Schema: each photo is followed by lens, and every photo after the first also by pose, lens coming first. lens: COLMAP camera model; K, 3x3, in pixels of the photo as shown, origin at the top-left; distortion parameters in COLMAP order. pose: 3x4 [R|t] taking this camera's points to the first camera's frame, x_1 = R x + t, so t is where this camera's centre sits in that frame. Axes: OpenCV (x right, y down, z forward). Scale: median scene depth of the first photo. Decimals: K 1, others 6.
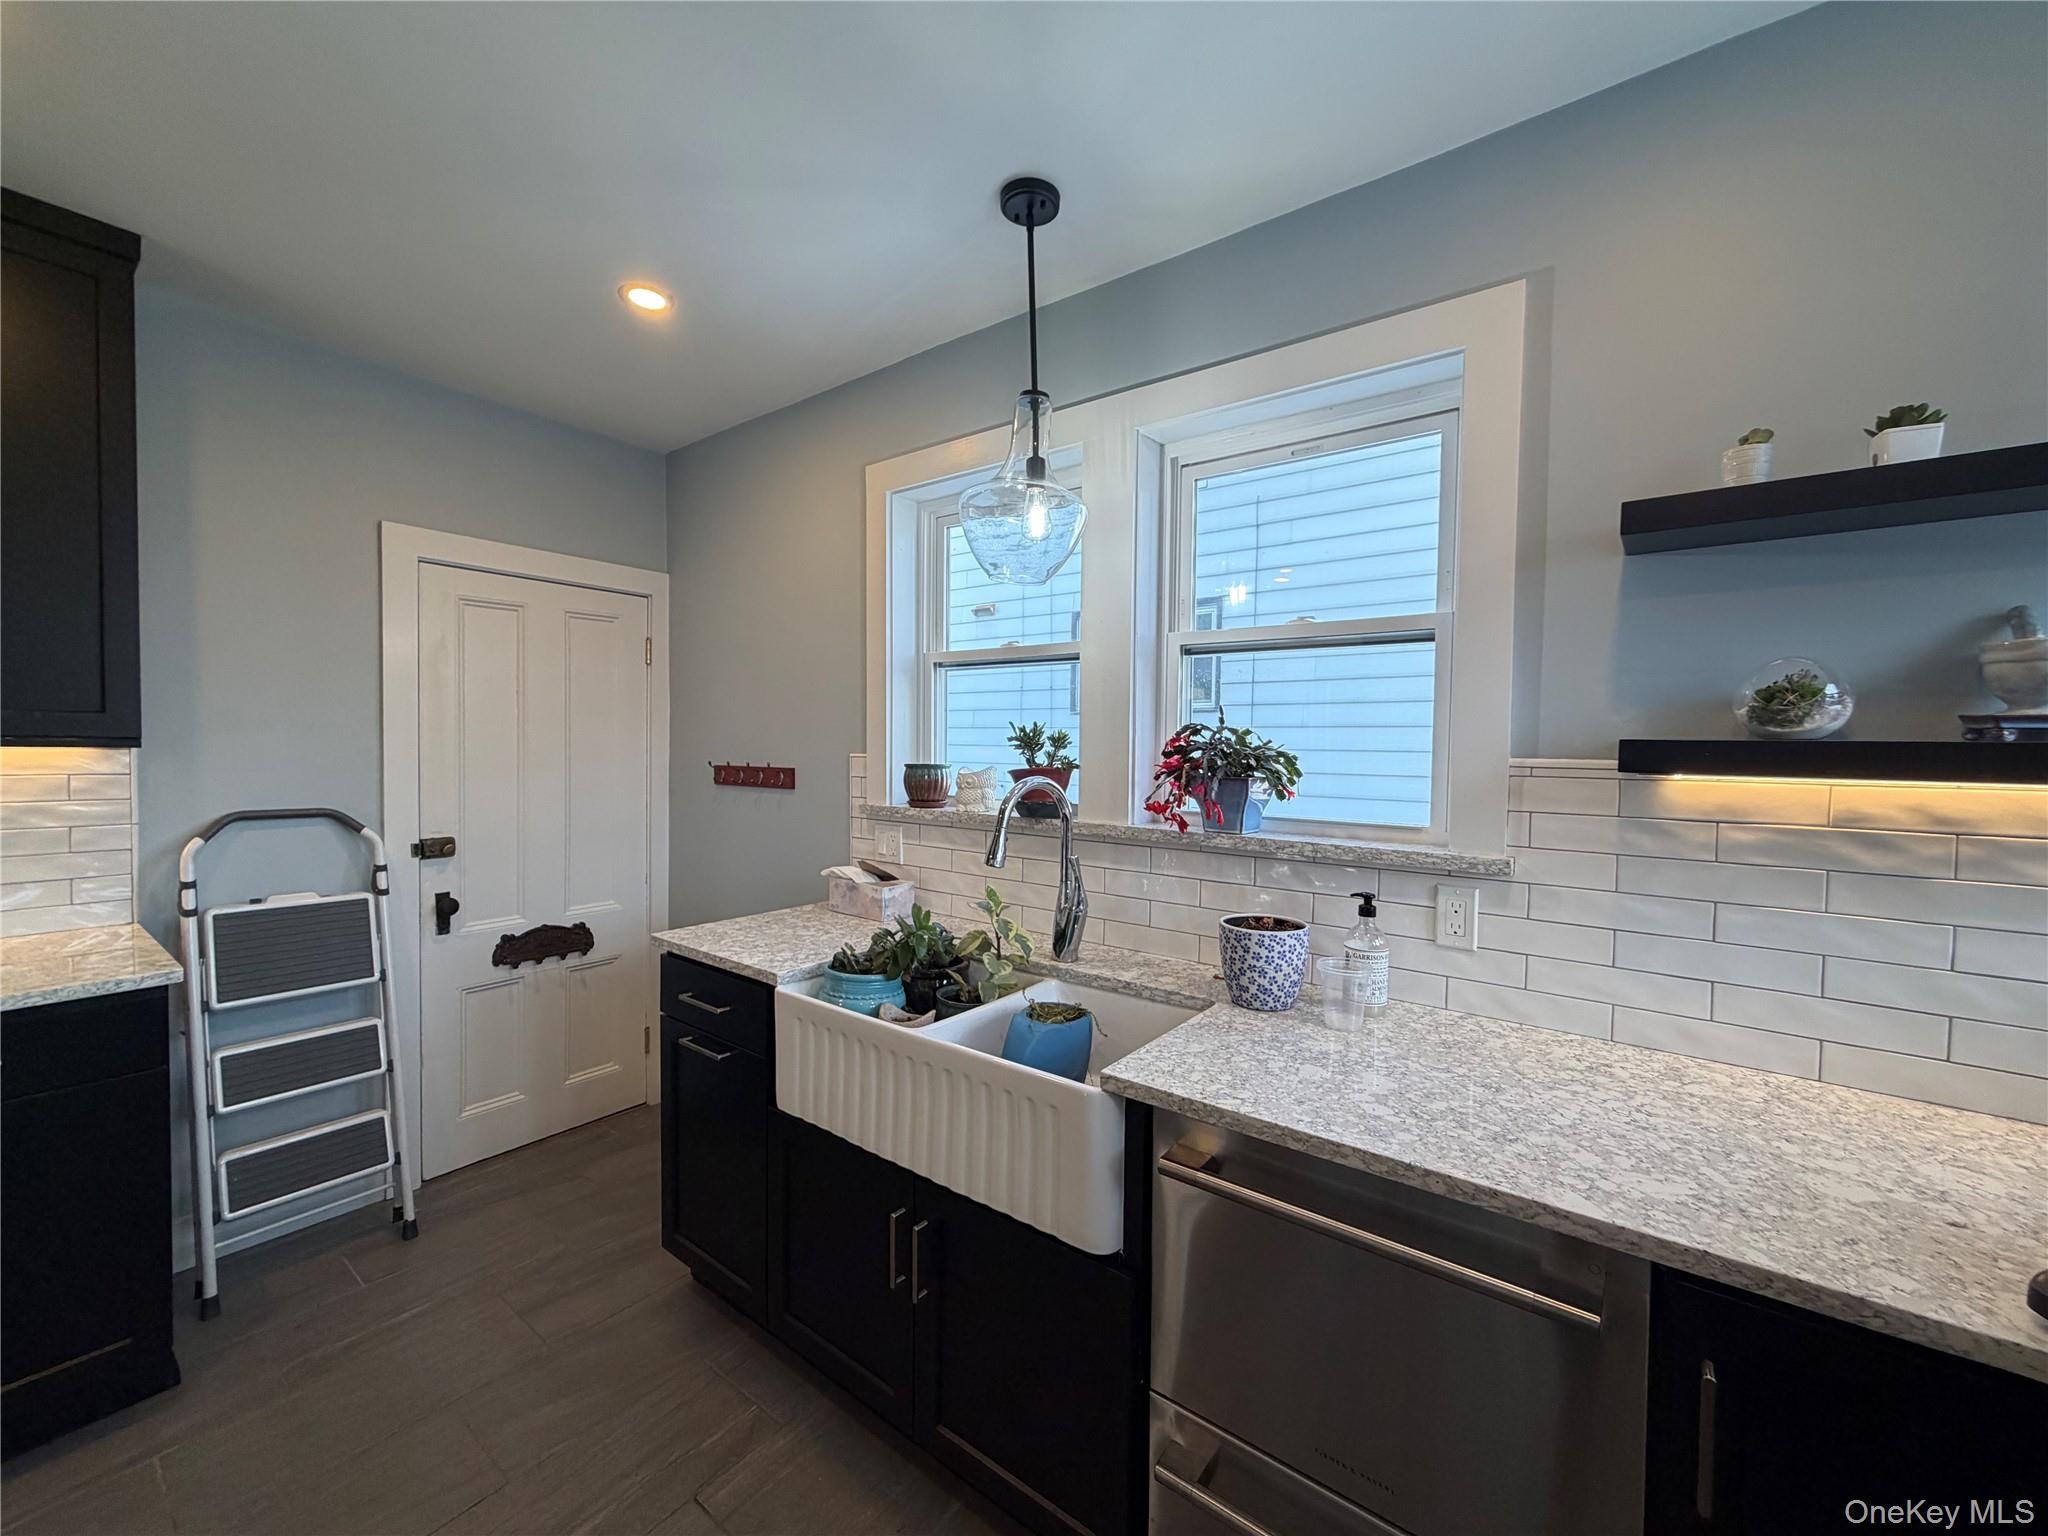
lens RADIAL K [[819.3, 0, 1015.9], [0, 819.3, 768.0], [0, 0, 1]] dist [0.001909, -0.000356]
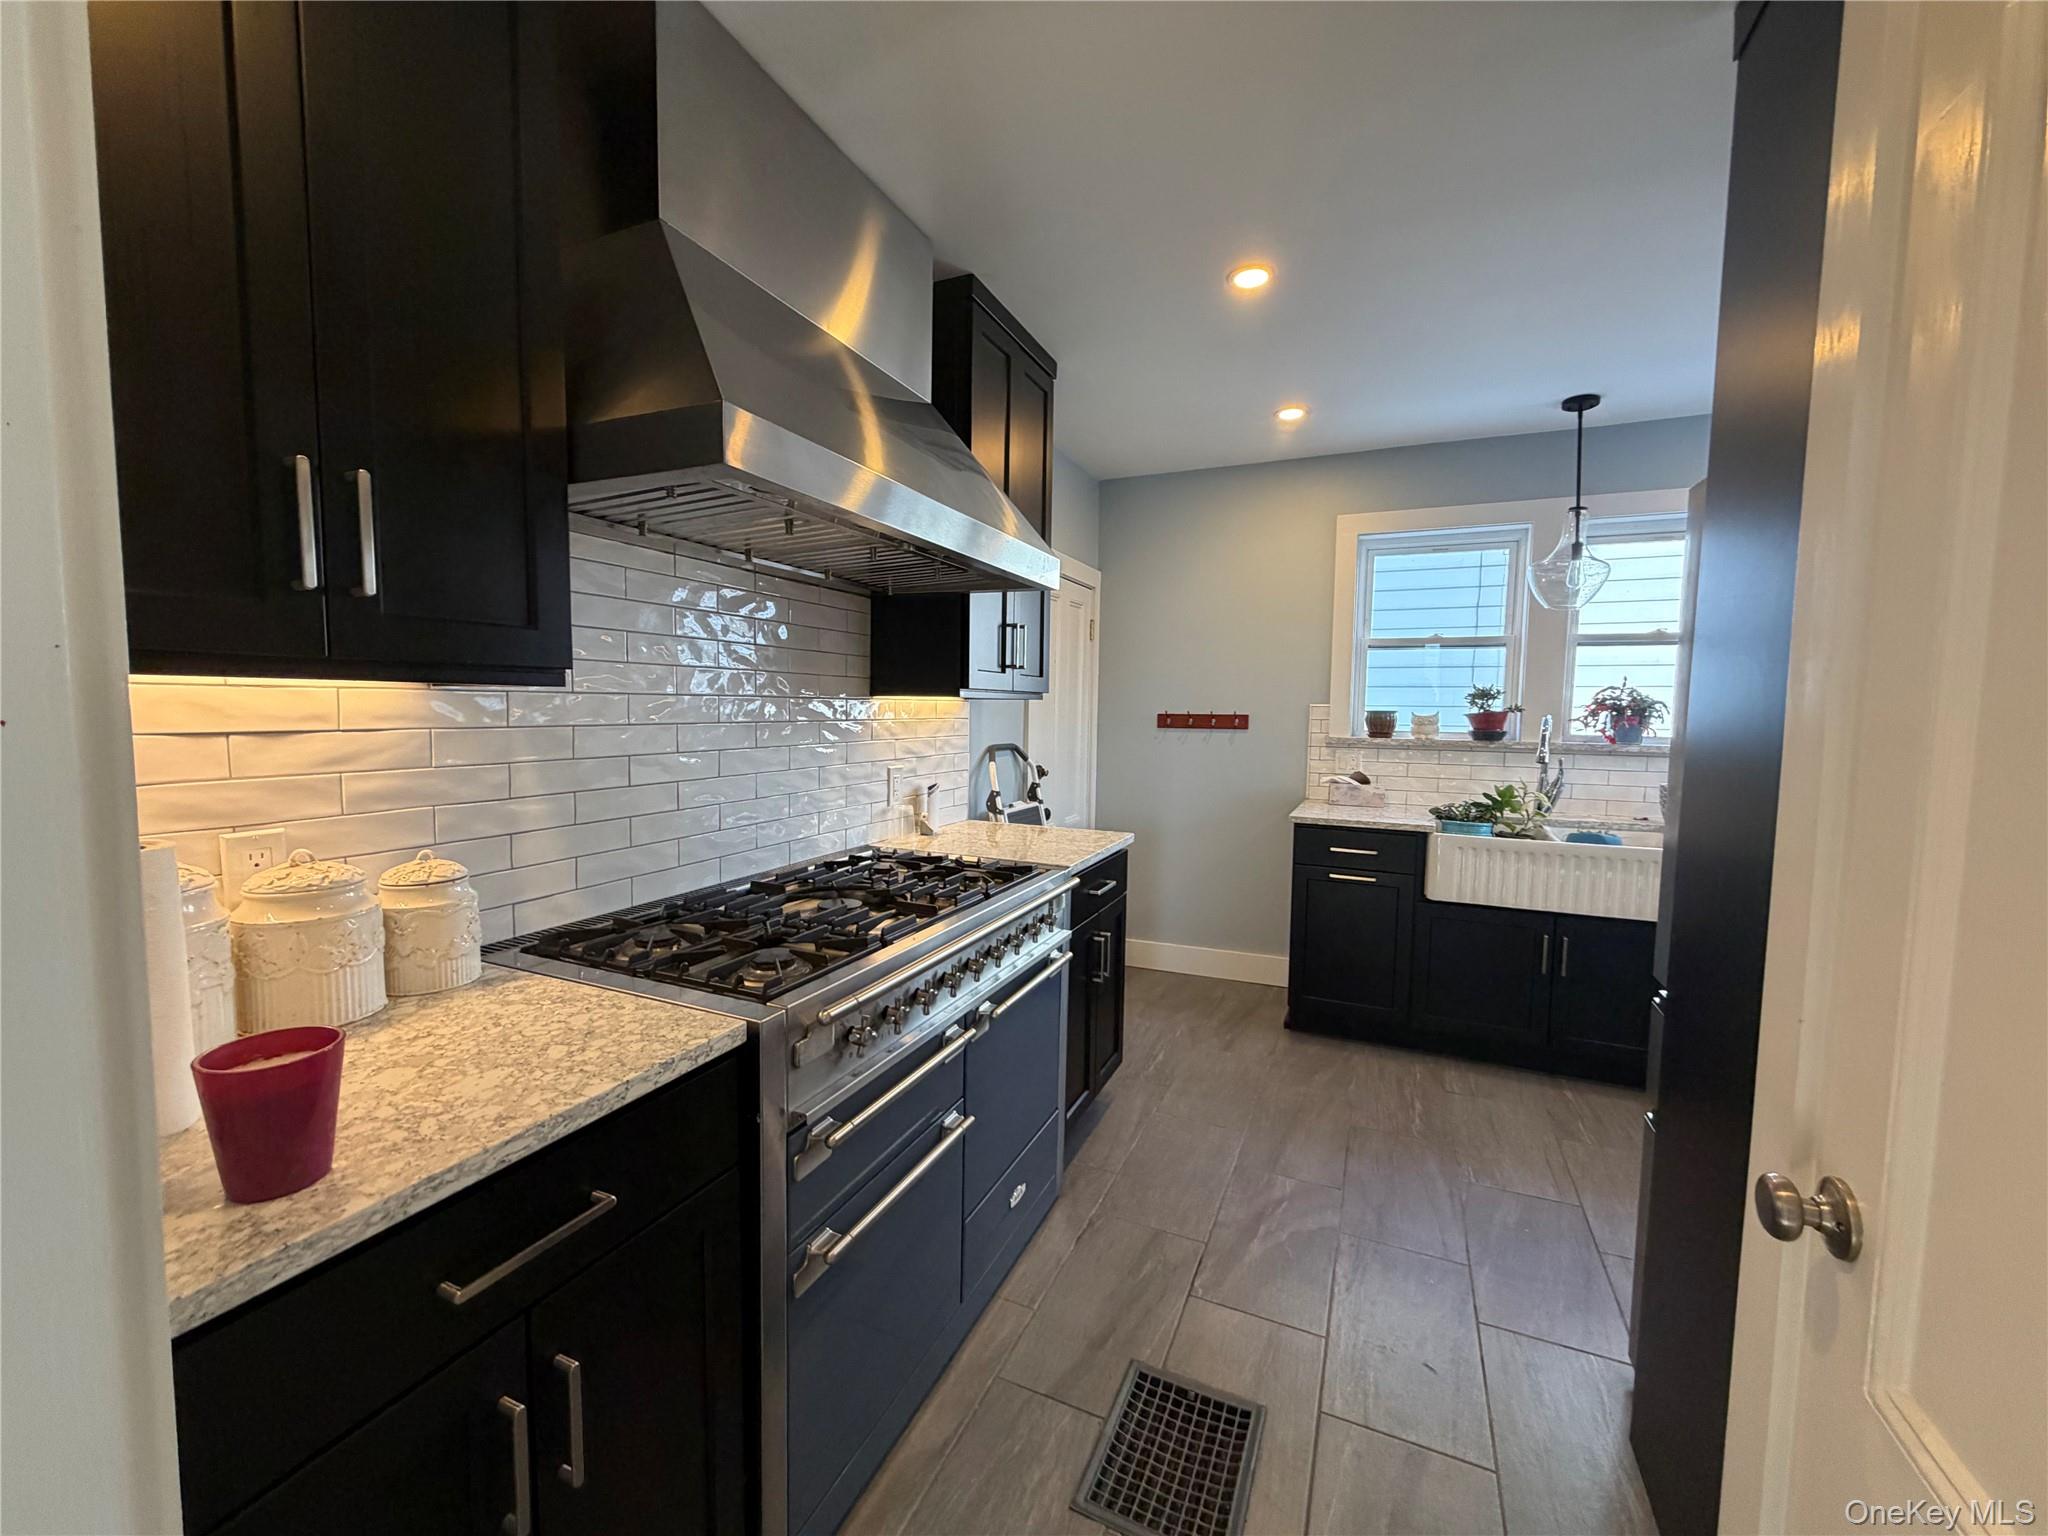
lens RADIAL K [[819.3, 0, 1015.9], [0, 819.3, 768.0], [0, 0, 1]] dist [0.001909, -0.000356]
pose [[0.975016, -0.019983, 0.221233, -1.402598], [0.008800, 0.998638, 0.051418, 0.022629], [-0.221959, -0.048187, 0.973865, -0.477937]]
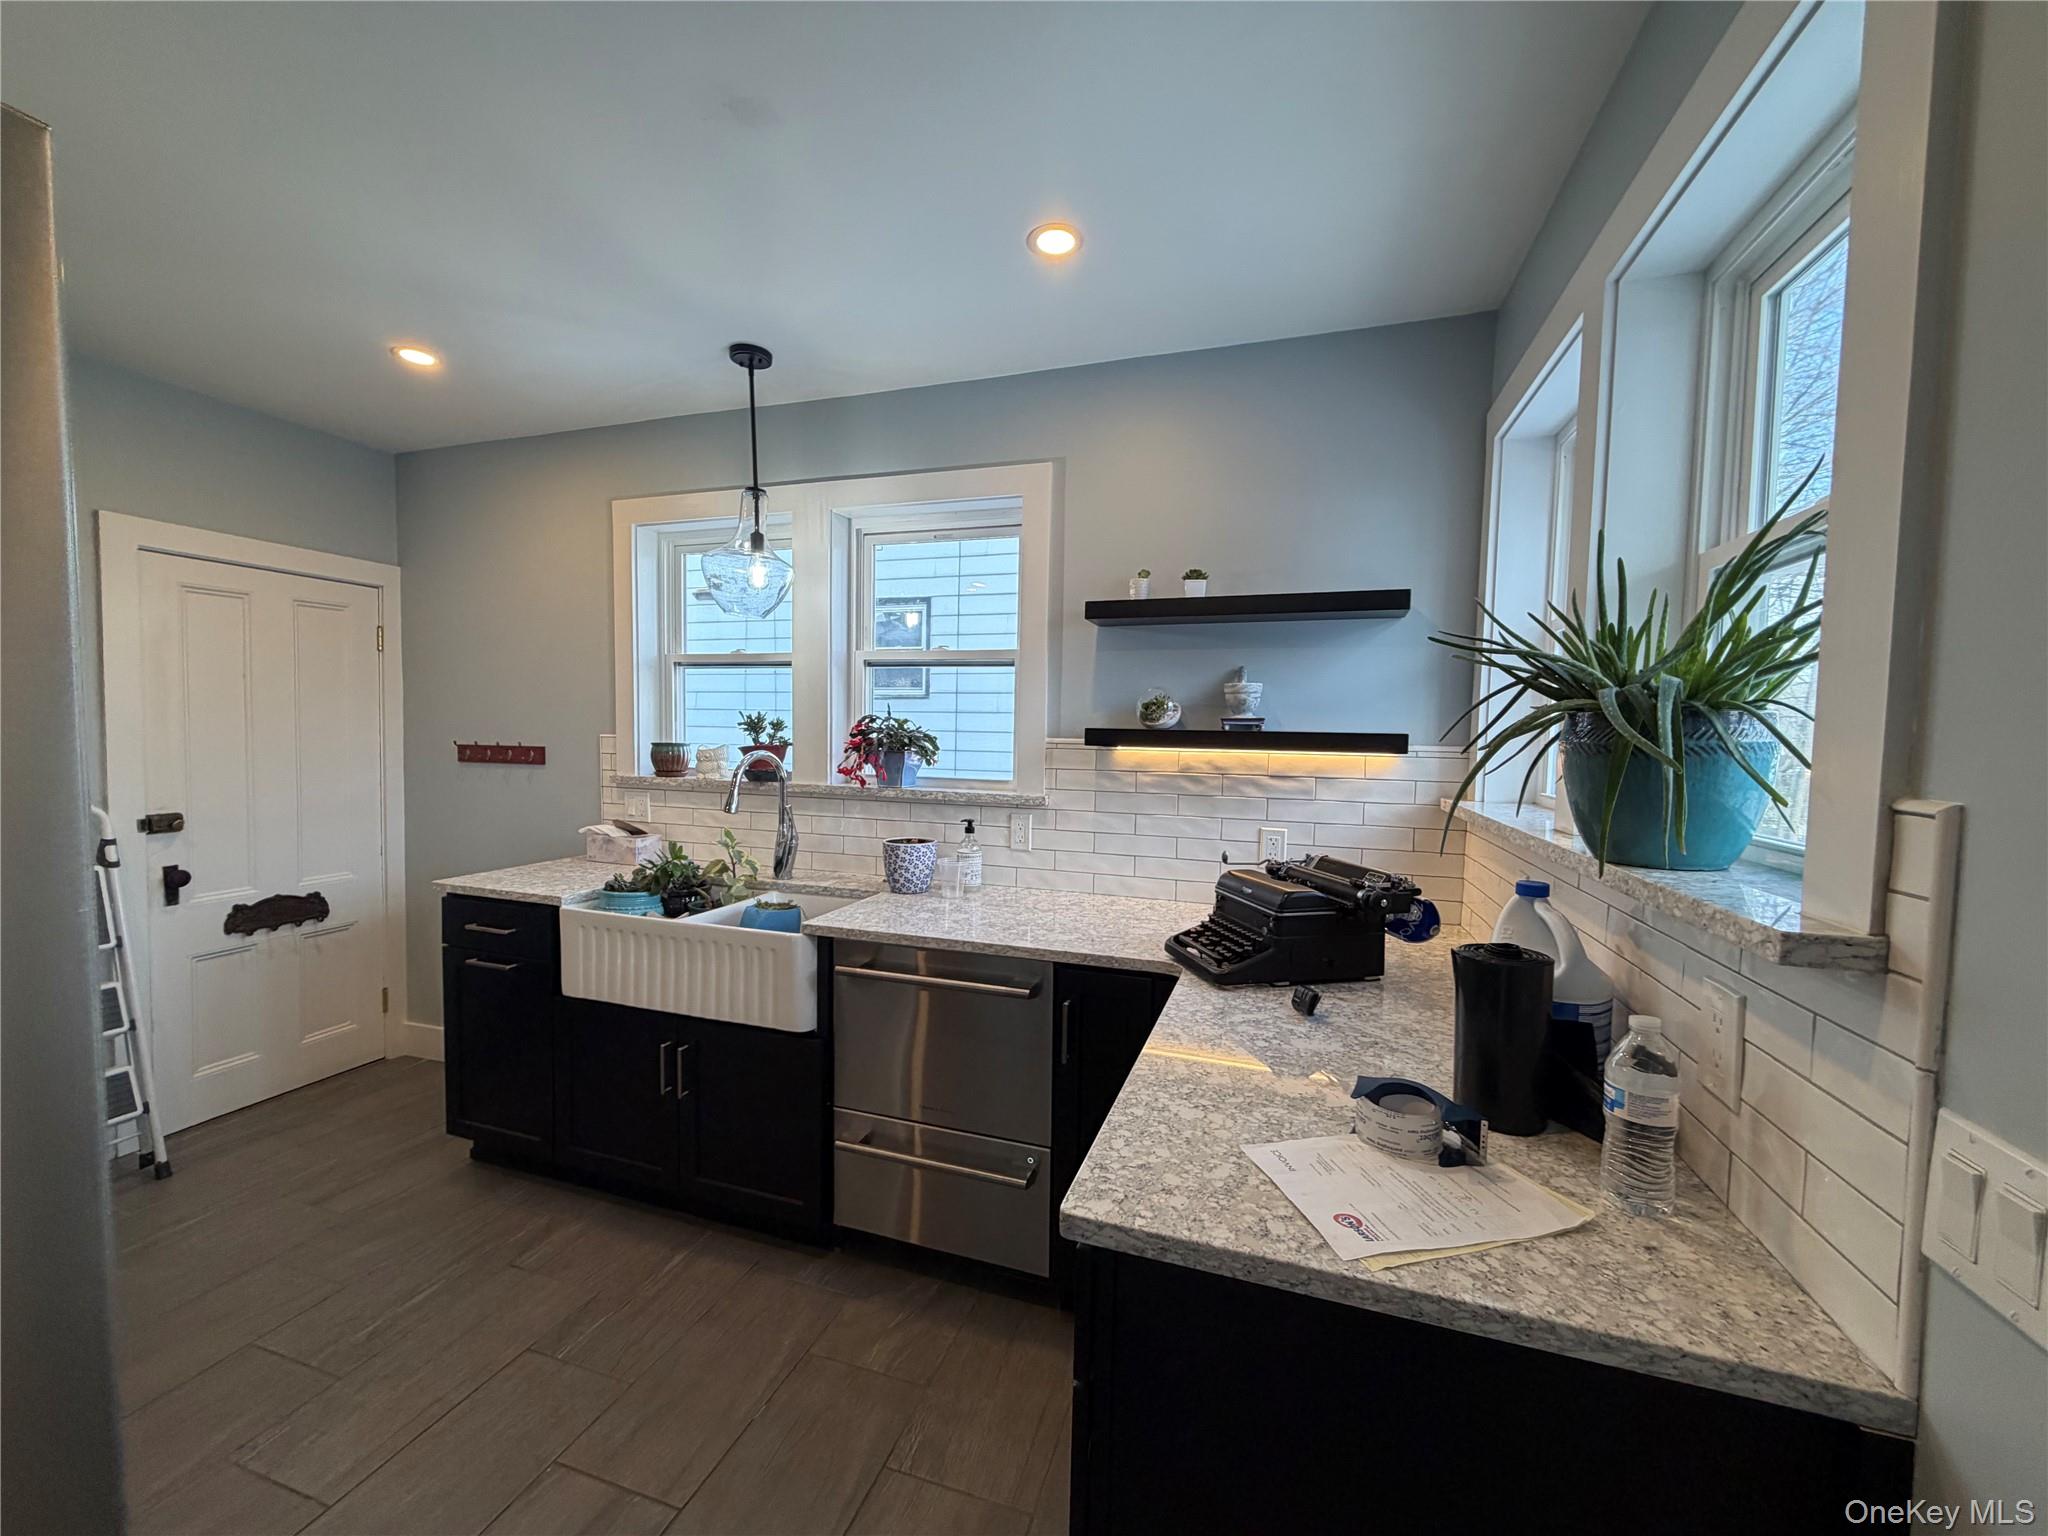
lens RADIAL K [[815.1, 0, 1019.8], [0, 815.1, 770.8], [0, 0, 1]] dist [-0.001689, -0.000344]
pose [[0.945363, -0.011951, 0.325799, -0.009669], [0.003308, 0.999628, 0.027068, 0.007709], [-0.326001, -0.024511, 0.945051, -0.459264]]
